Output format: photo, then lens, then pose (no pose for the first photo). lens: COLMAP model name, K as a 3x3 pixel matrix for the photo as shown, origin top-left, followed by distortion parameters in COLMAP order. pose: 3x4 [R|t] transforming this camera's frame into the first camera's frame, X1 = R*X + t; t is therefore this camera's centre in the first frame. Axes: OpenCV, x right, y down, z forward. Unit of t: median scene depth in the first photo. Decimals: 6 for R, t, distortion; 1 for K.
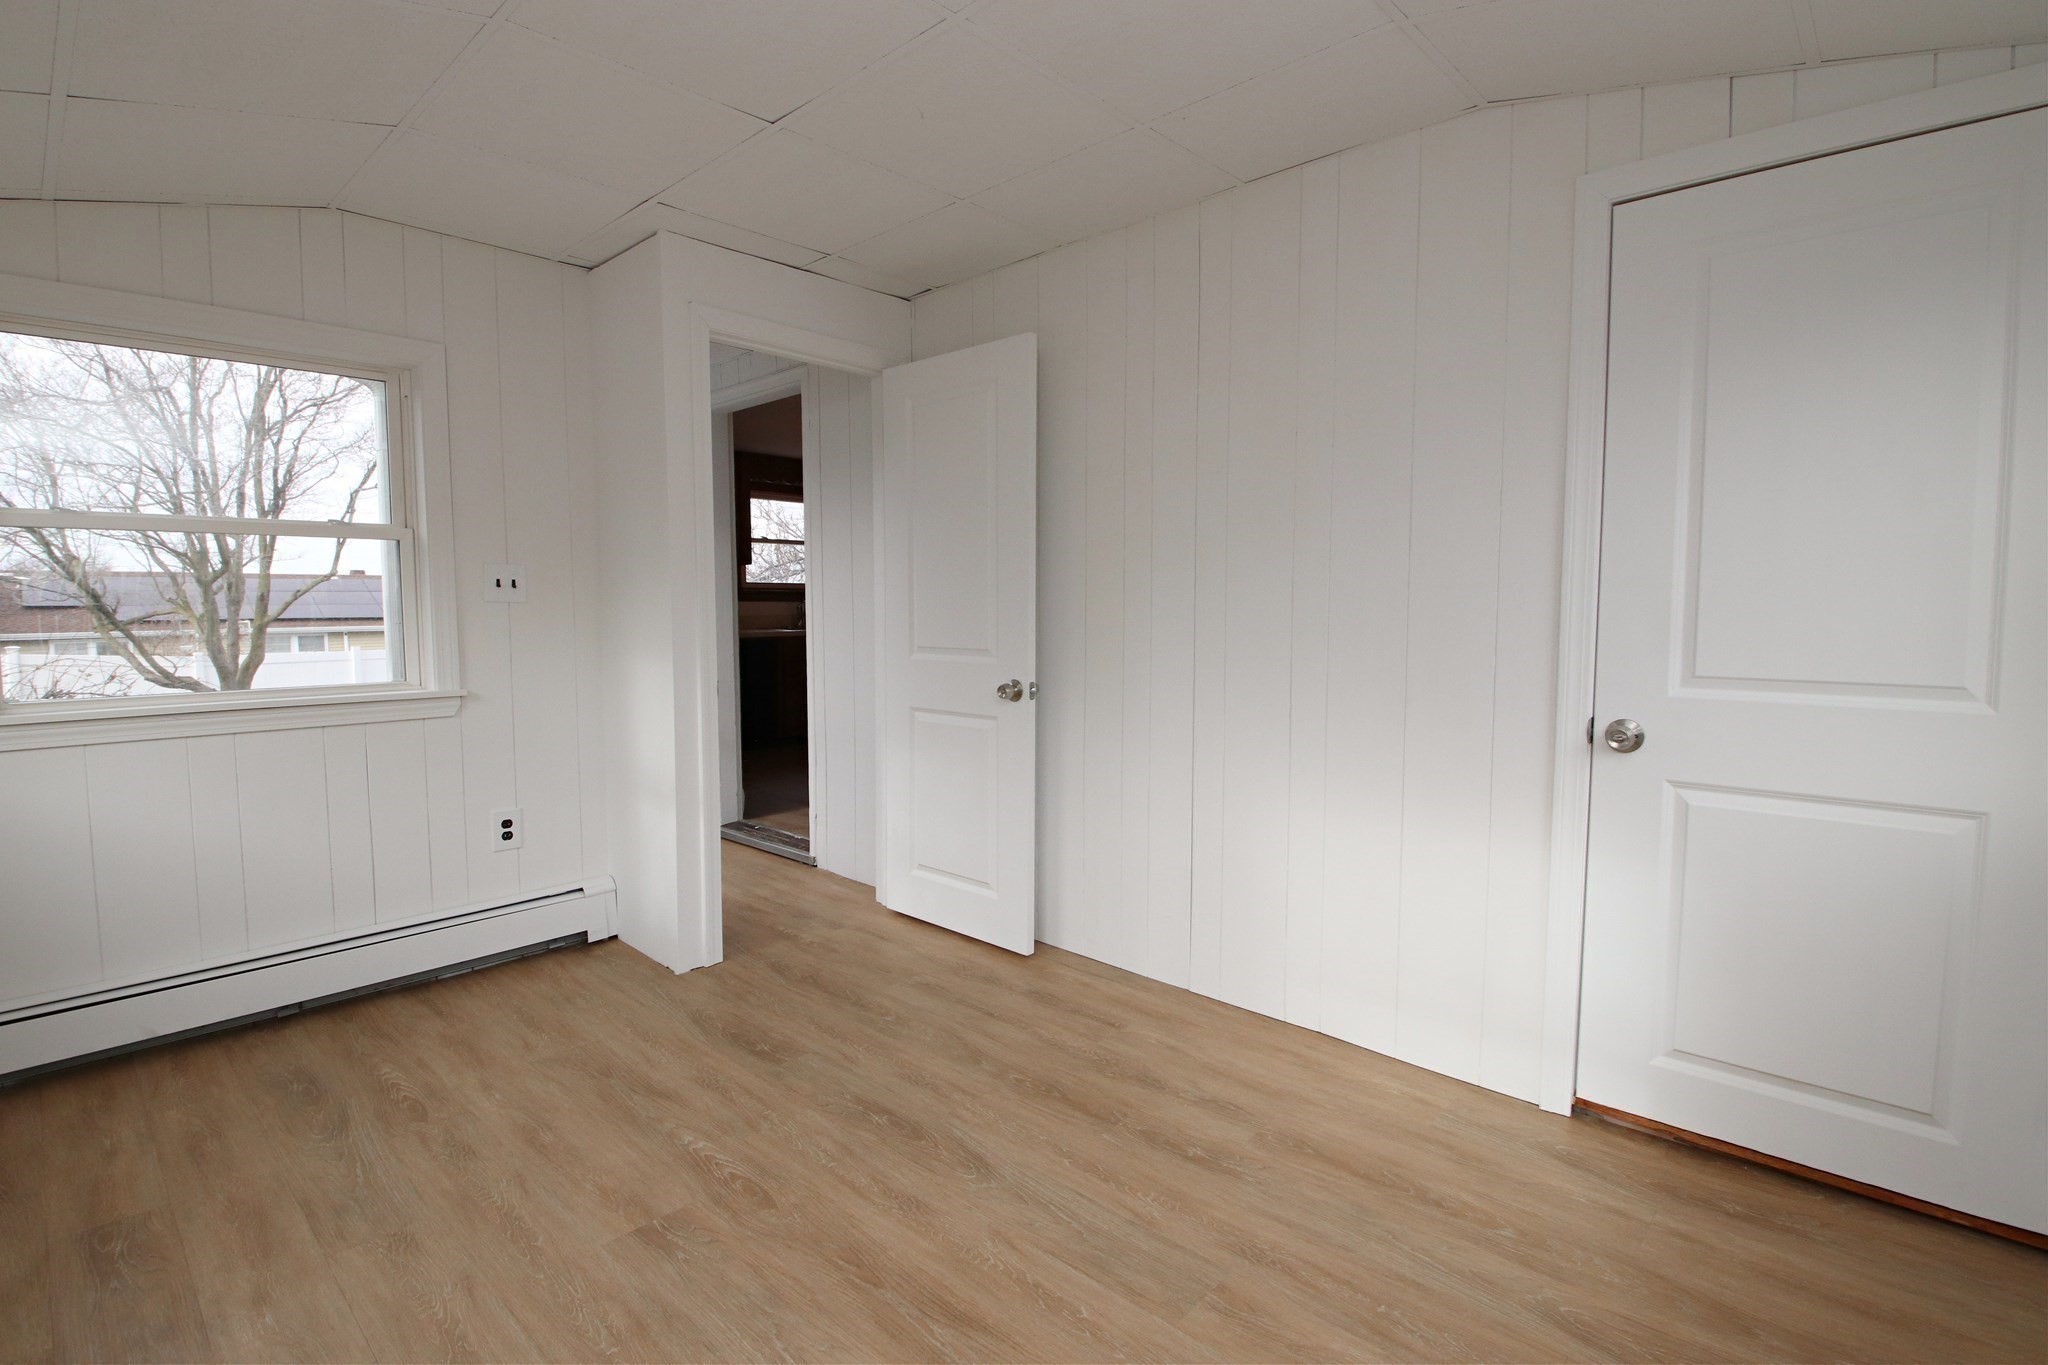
lens RADIAL K [[961.7, 0, 1004.0], [0, 961.7, 671.1], [0, 0, 1]] dist [0.021894, -0.027781]
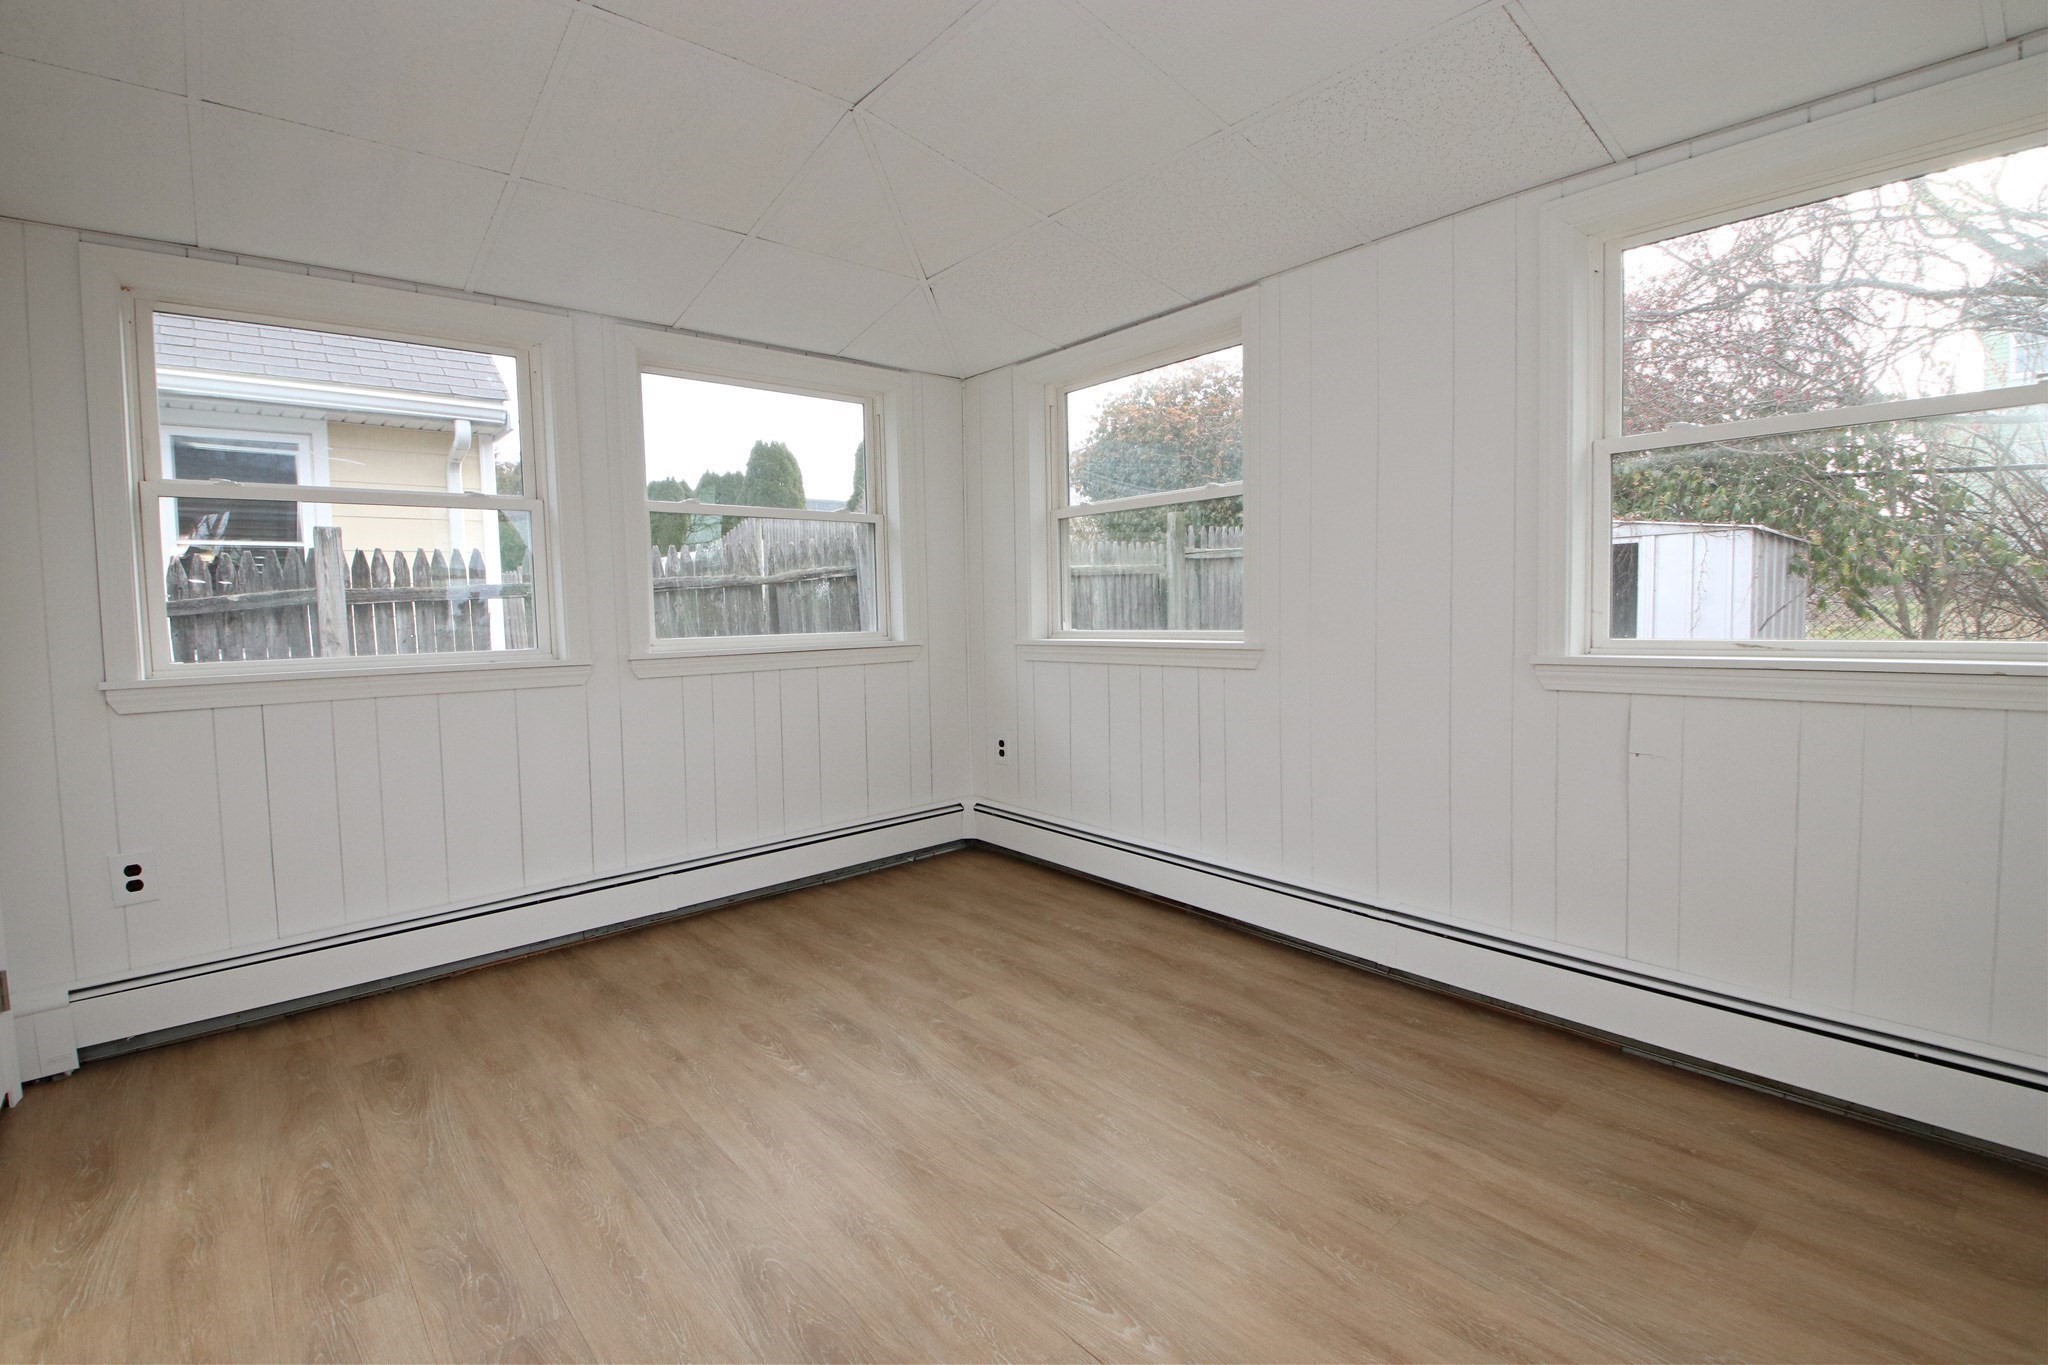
lens RADIAL K [[961.7, 0, 1004.0], [0, 961.7, 671.1], [0, 0, 1]] dist [0.021894, -0.027781]
pose [[-0.993297, 0.023444, 0.113189, -0.361286], [0.037646, 0.991441, 0.125010, -0.070333], [-0.109290, 0.128433, -0.985678, 1.857761]]
